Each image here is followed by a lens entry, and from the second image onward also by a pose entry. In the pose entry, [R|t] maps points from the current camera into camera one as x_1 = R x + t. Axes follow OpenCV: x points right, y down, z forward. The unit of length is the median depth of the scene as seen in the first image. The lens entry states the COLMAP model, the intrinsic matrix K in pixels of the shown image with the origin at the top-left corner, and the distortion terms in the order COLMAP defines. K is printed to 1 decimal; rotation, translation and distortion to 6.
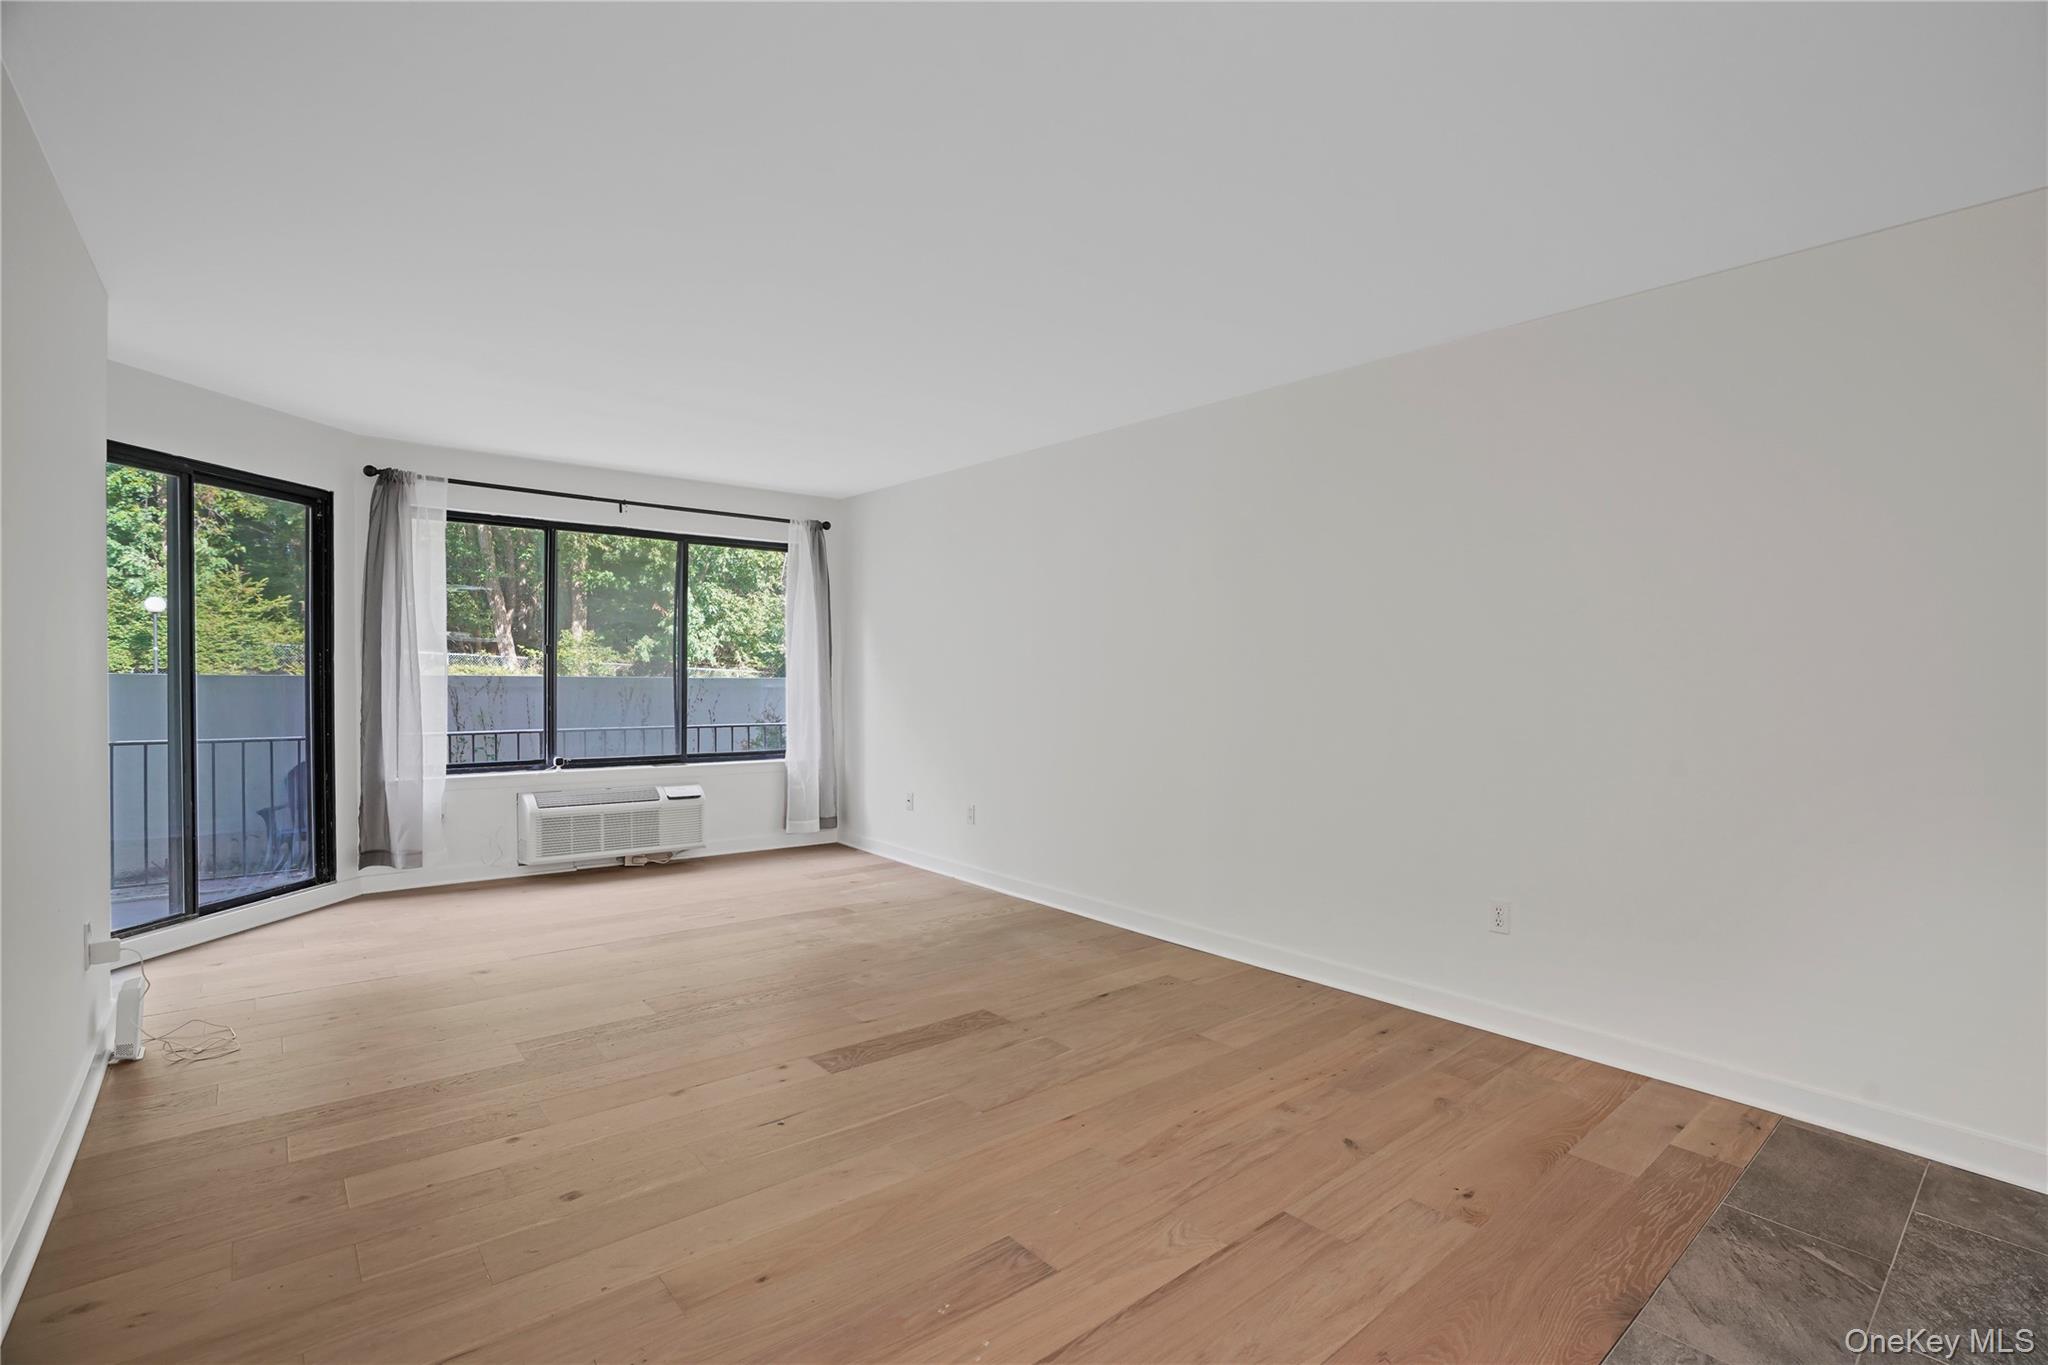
lens RADIAL K [[958.5, 0, 1031.8], [0, 958.5, 688.3], [0, 0, 1]] dist [-0.064616, 0.021536]
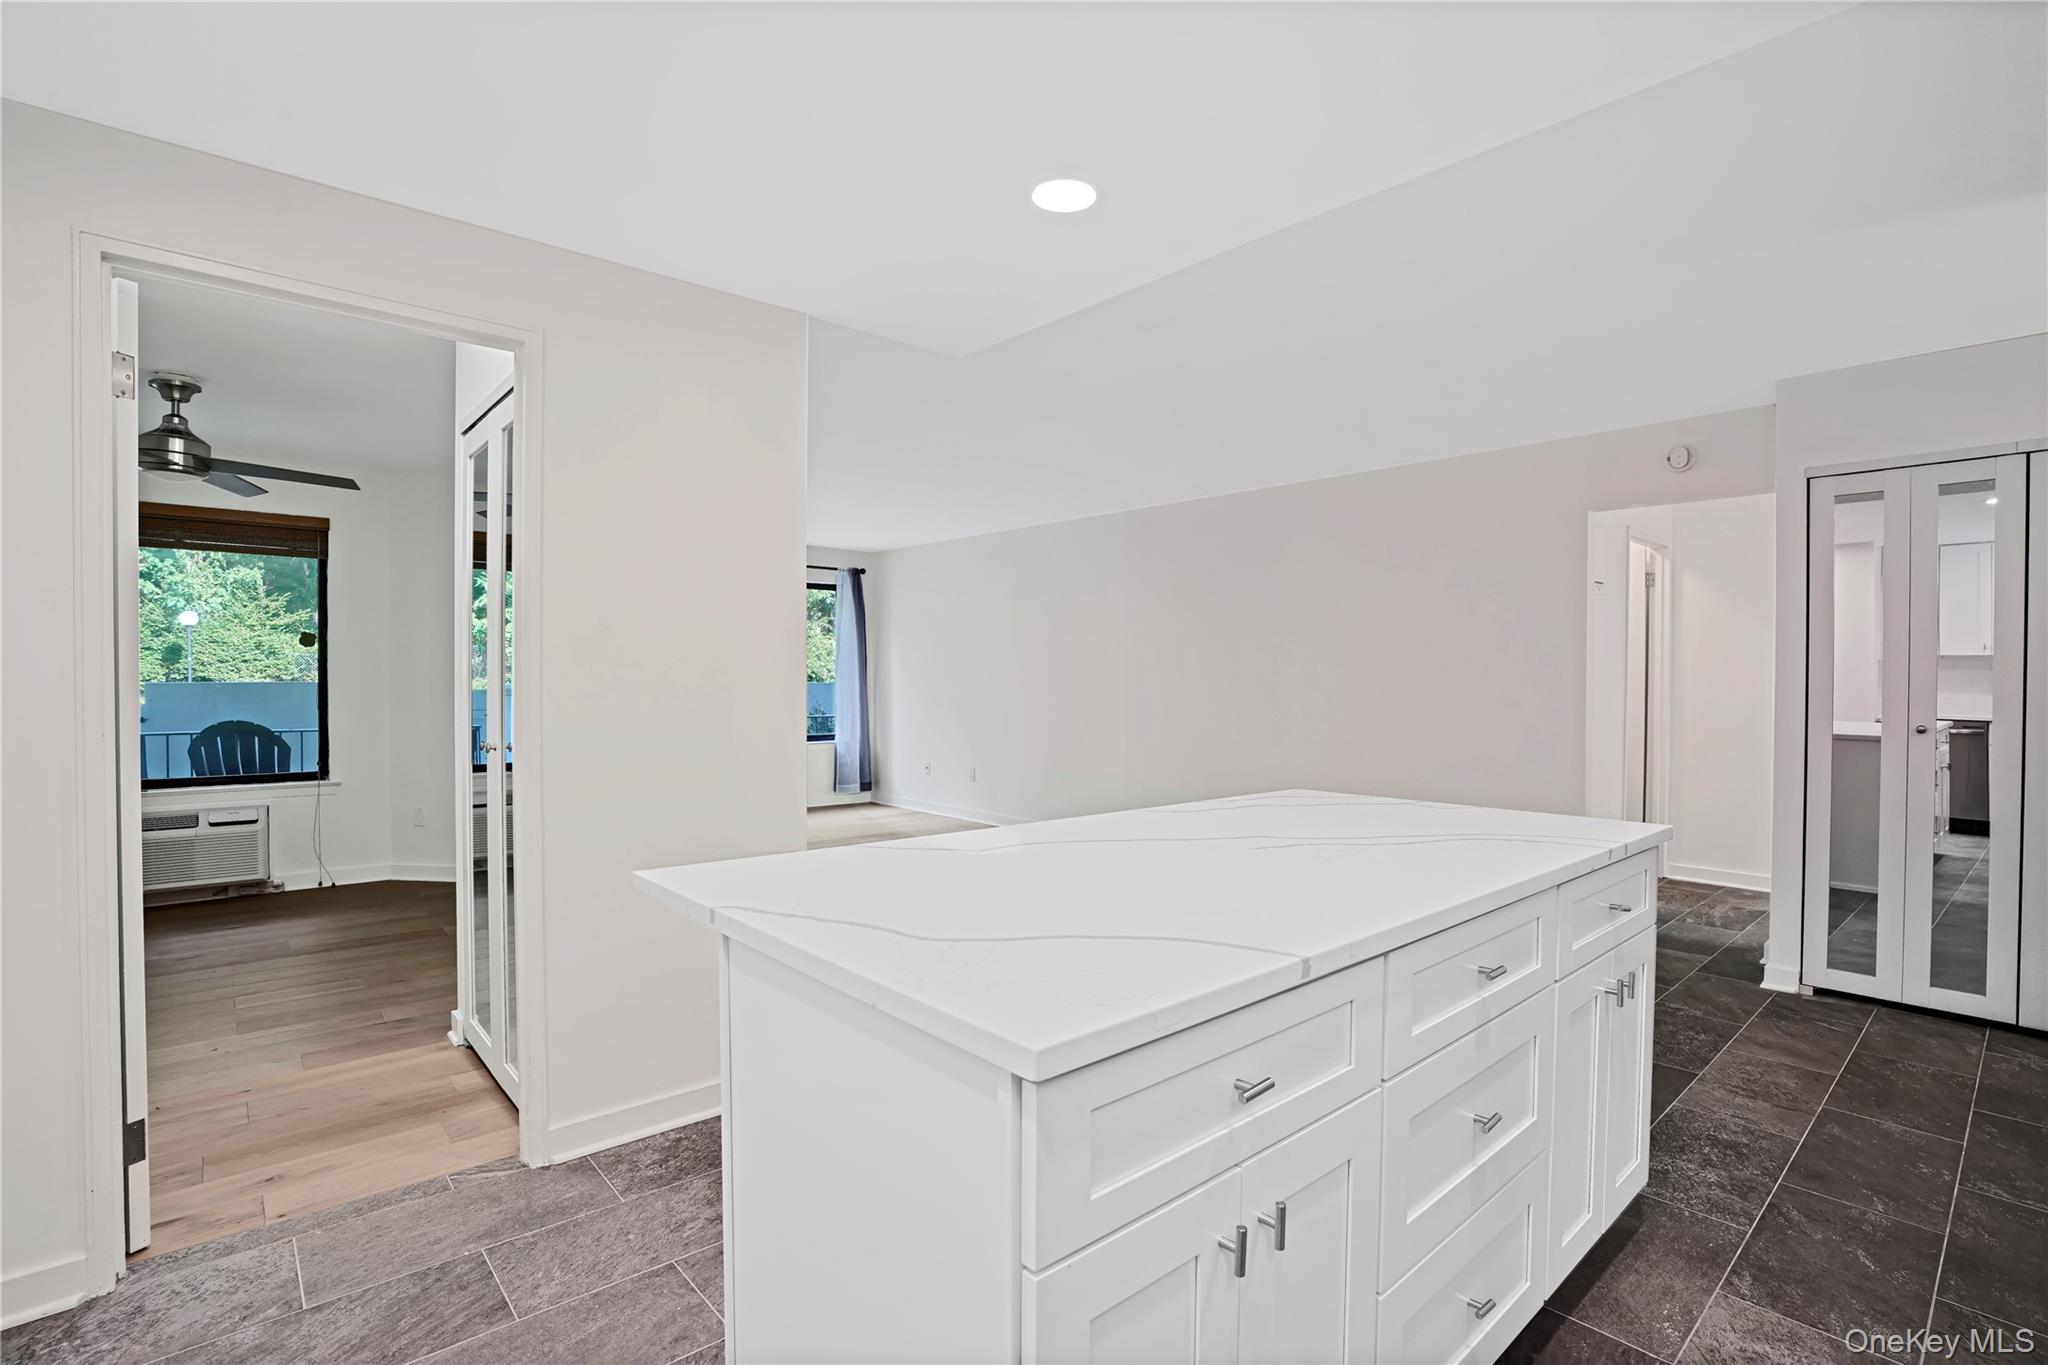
lens RADIAL K [[958.5, 0, 1049.1], [0, 958.5, 692.0], [0, 0, 1]] dist [-0.064616, 0.021536]
pose [[0.998957, -0.004394, 0.045453, -0.010739], [0.004527, 0.999986, -0.002831, 0.010031], [-0.045440, 0.003033, 0.998962, -0.456822]]
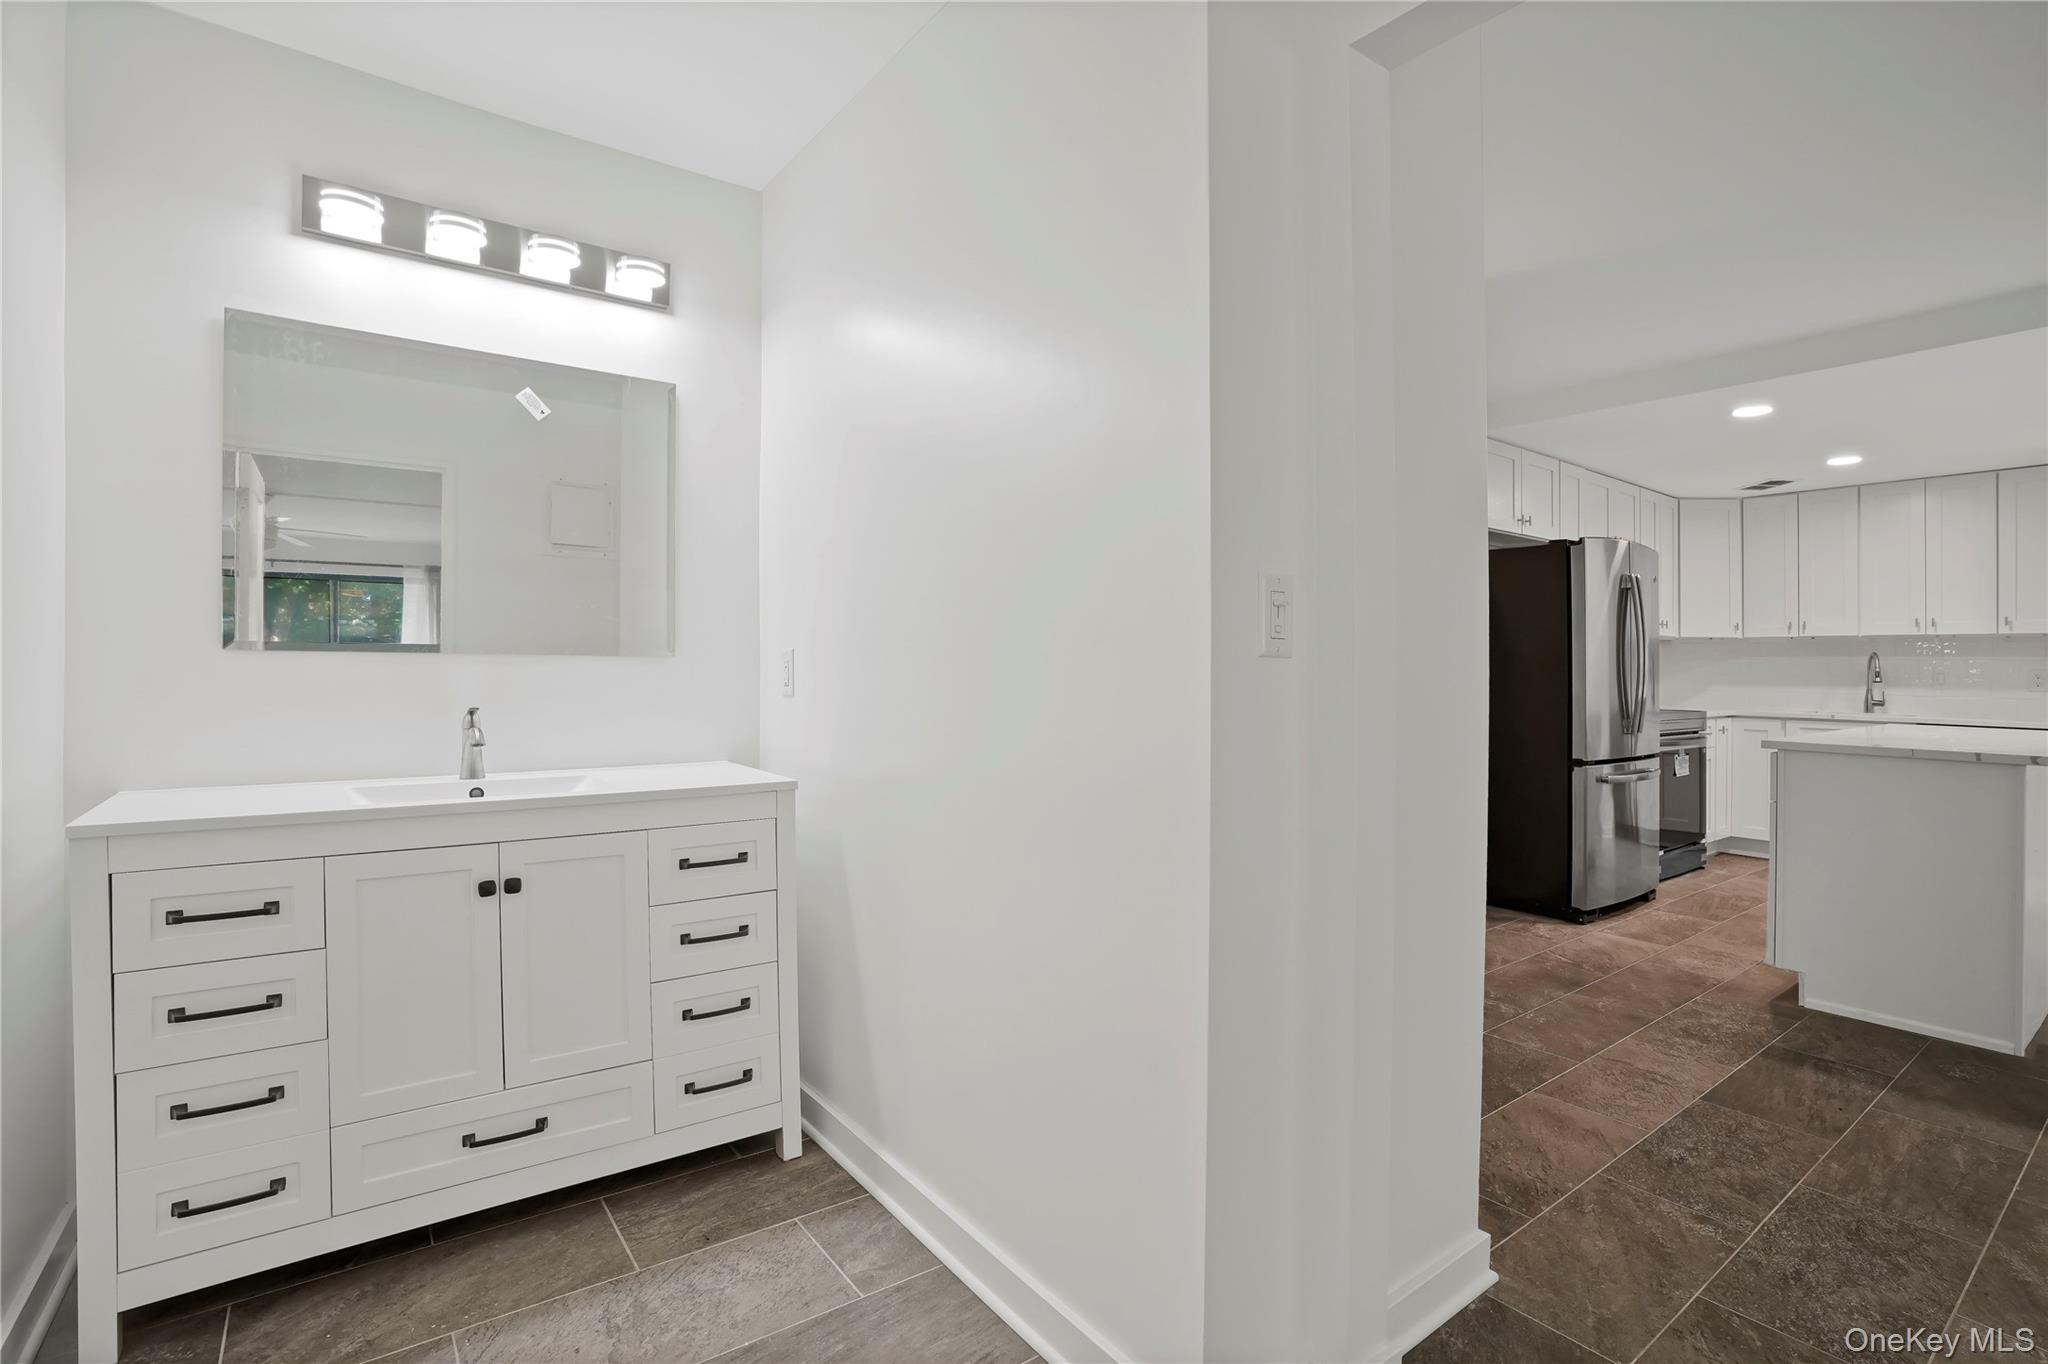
lens RADIAL K [[958.5, 0, 1045.3], [0, 958.5, 658.9], [0, 0, 1]] dist [-0.064616, 0.021536]
pose [[-0.998404, -0.024211, 0.051025, 0.646687], [-0.023757, 0.999673, 0.009488, 0.015759], [-0.051238, 0.008260, -0.998652, 0.467961]]
